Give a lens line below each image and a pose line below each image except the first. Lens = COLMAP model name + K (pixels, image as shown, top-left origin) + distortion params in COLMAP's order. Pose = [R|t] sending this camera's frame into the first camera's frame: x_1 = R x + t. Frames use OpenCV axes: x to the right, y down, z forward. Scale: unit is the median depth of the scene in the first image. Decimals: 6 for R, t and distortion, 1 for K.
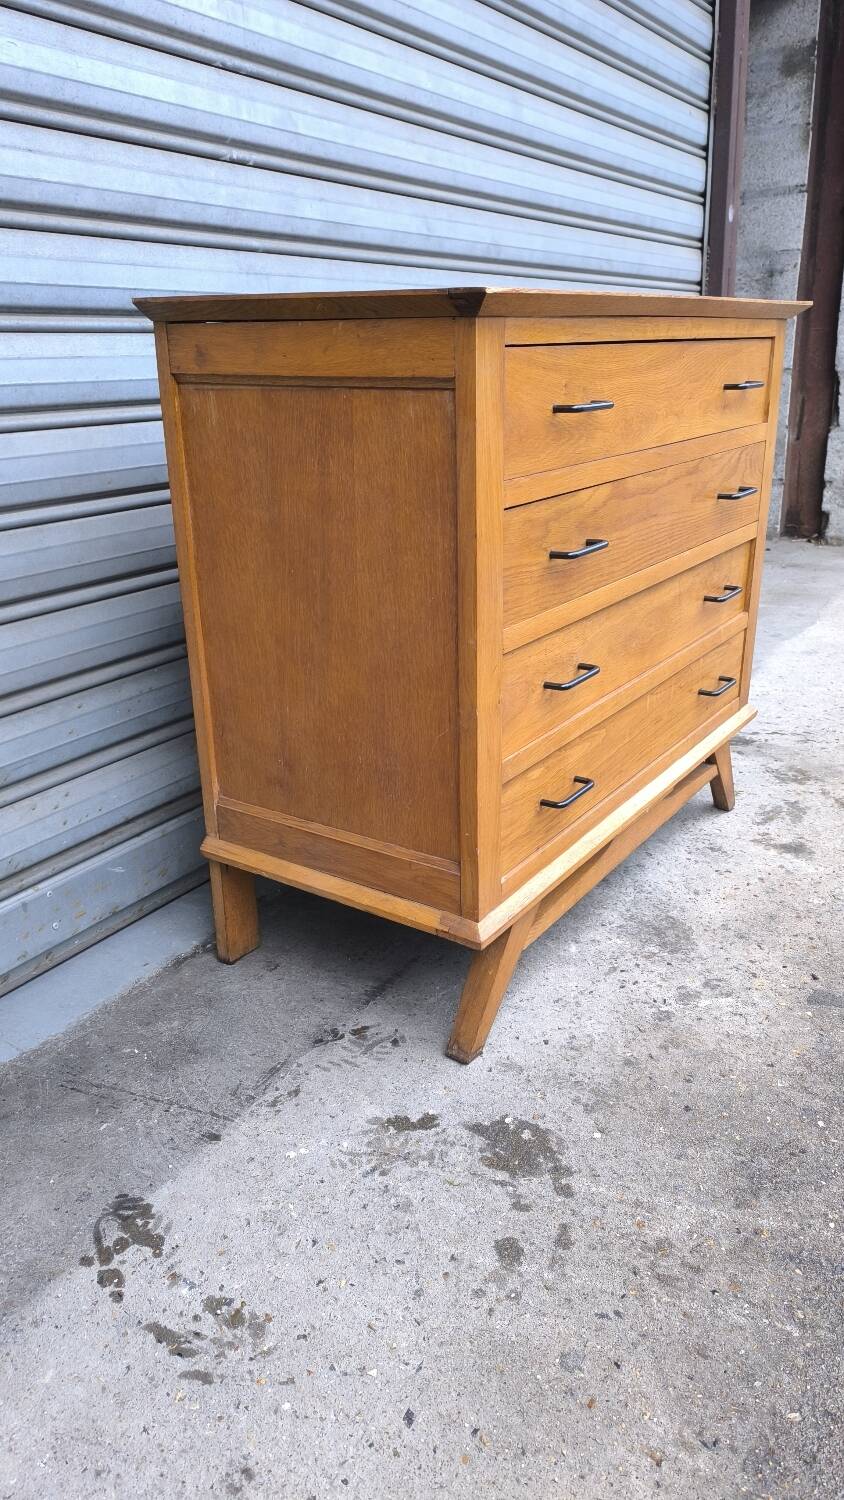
lens RADIAL K [[1037.1, 0, 429.7], [0, 1037.1, 751.3], [0, 0, 1]] dist [0.036677, -0.042697]
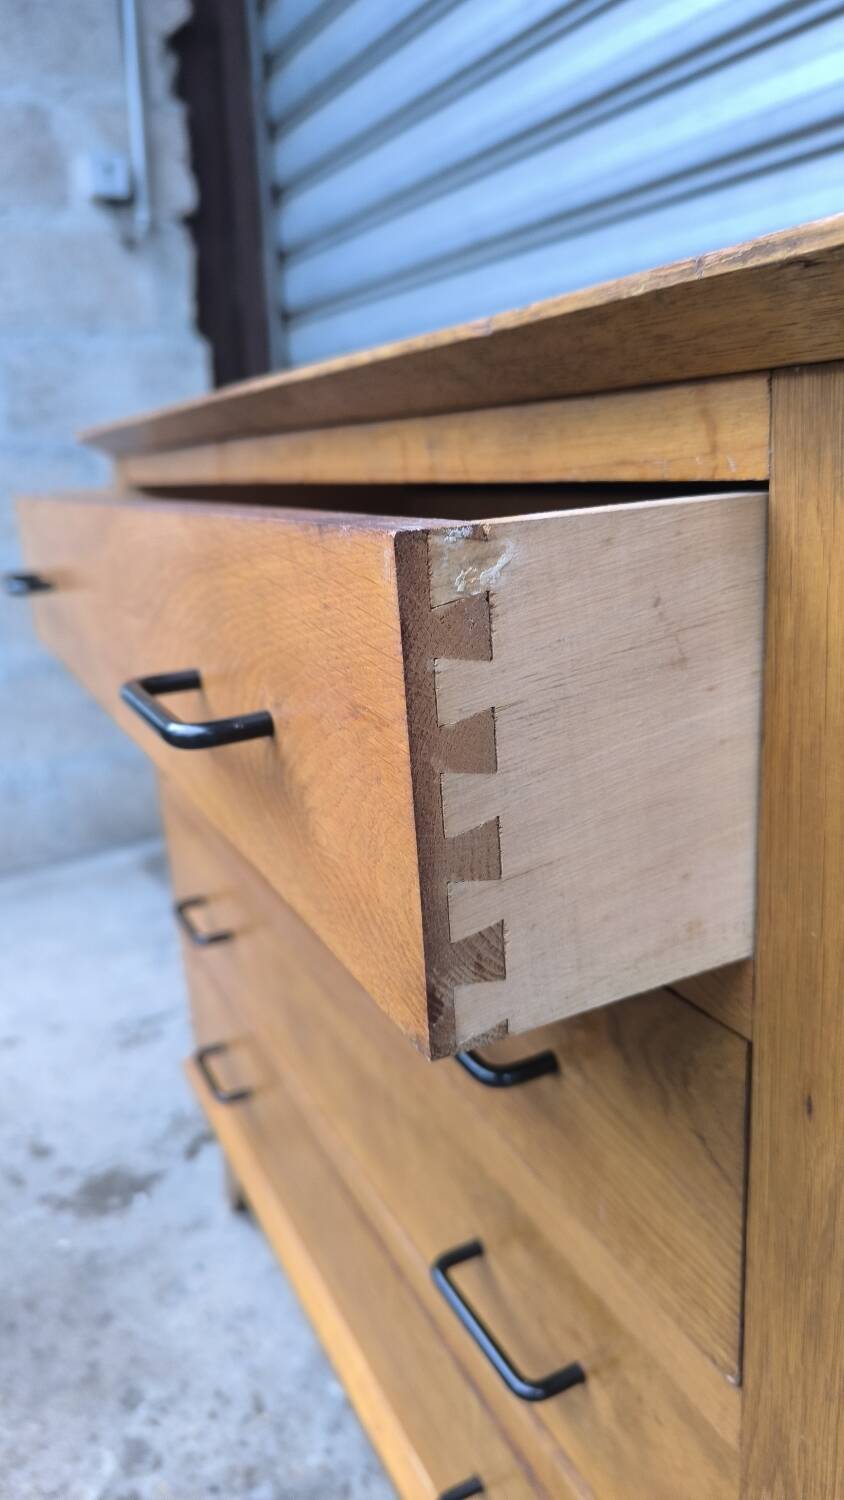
lens RADIAL K [[1068.5, 0, 414.2], [0, 1068.5, 745.9], [0, 0, 1]] dist [-0.014546, -0.011773]
pose [[-0.489192, 0.290328, -0.822436, 0.604668], [-0.239527, 0.861991, 0.446764, -0.510161], [0.838641, 0.415549, -0.352138, 1.246169]]
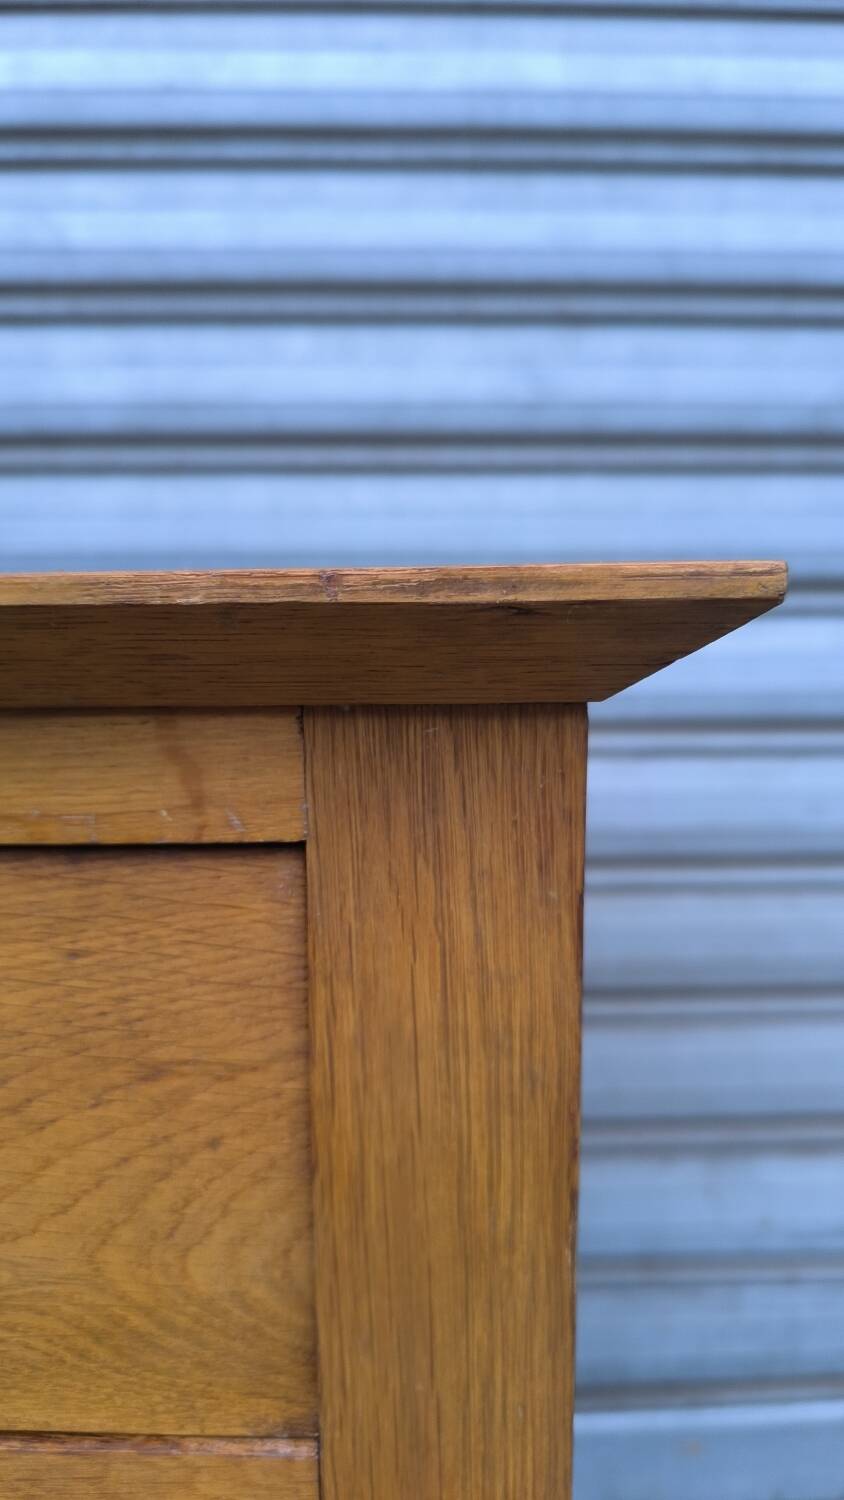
lens RADIAL K [[1037.1, 0, 423.4], [0, 1037.1, 759.6], [0, 0, 1]] dist [0.036677, -0.042697]
pose [[0.561137, 0.151863, -0.813672, 0.524366], [-0.303610, 0.952270, -0.031649, -0.491993], [0.770030, 0.264799, 0.580461, 1.137975]]
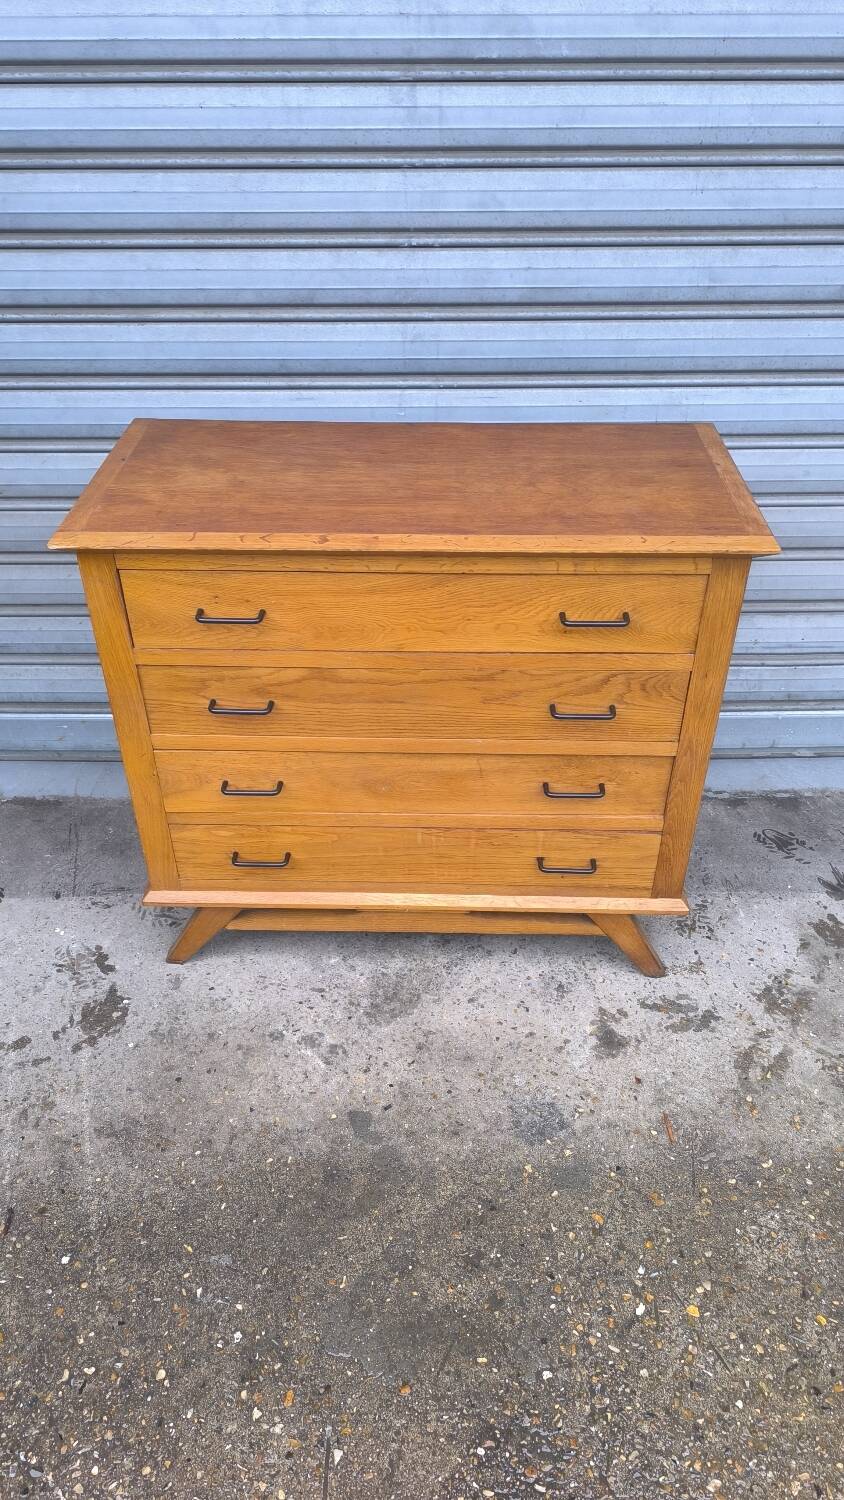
lens RADIAL K [[1037.1, 0, 419.0], [0, 1037.1, 748.8], [0, 0, 1]] dist [0.036677, -0.042697]
pose [[0.545660, 0.514464, -0.661500, 1.026649], [-0.309259, 0.857278, 0.411622, -0.671212], [0.778854, -0.020030, 0.626885, 0.319366]]
